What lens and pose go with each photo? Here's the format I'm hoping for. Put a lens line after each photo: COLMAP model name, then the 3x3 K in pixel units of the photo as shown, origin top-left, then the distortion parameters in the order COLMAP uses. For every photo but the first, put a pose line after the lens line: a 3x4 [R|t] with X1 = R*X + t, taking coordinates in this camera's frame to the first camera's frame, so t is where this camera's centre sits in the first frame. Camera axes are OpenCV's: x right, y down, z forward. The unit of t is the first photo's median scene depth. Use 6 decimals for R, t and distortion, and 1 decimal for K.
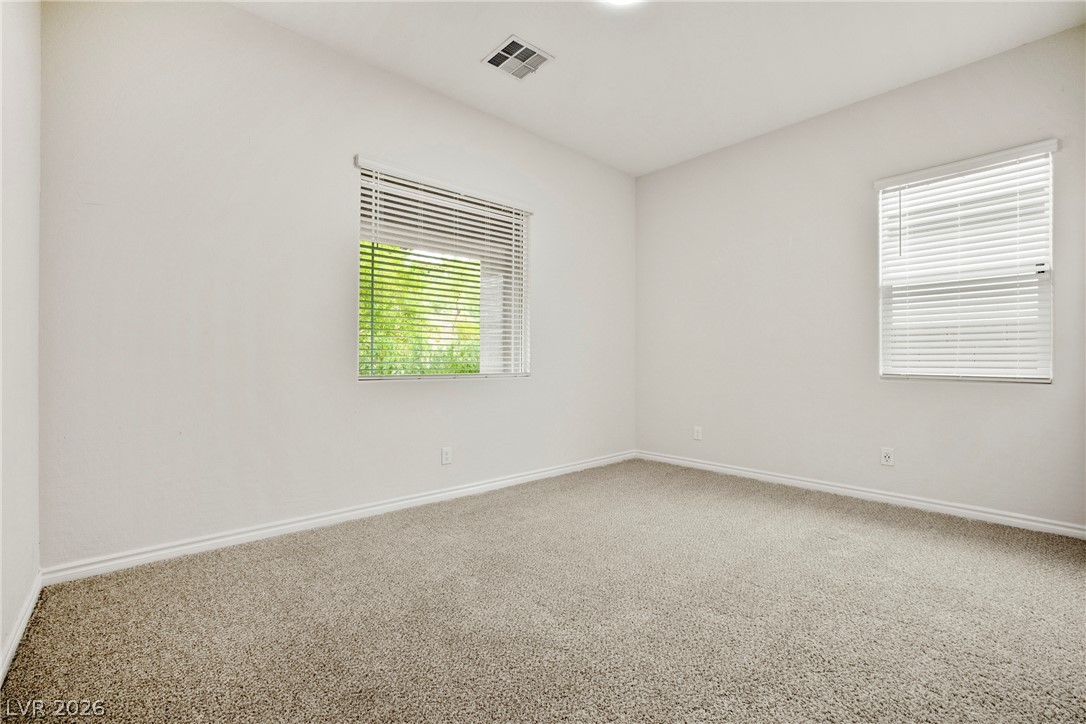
lens RADIAL K [[467.8, 0, 541.4], [0, 467.8, 359.6], [0, 0, 1]] dist [-0.016964, 0.000320]
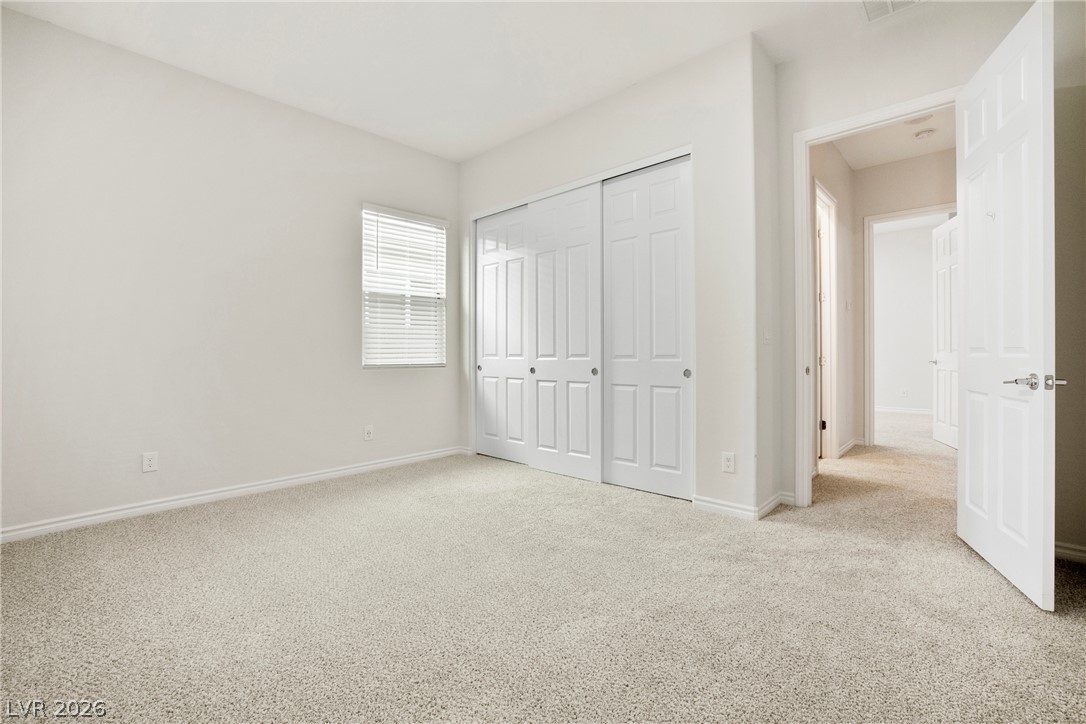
lens RADIAL K [[467.8, 0, 535.2], [0, 467.8, 356.8], [0, 0, 1]] dist [-0.016964, 0.000320]
pose [[-0.065744, -0.013461, 0.997746, -0.521893], [0.007991, 0.999870, 0.014016, -0.003254], [-0.997805, 0.008894, -0.065628, 0.670665]]
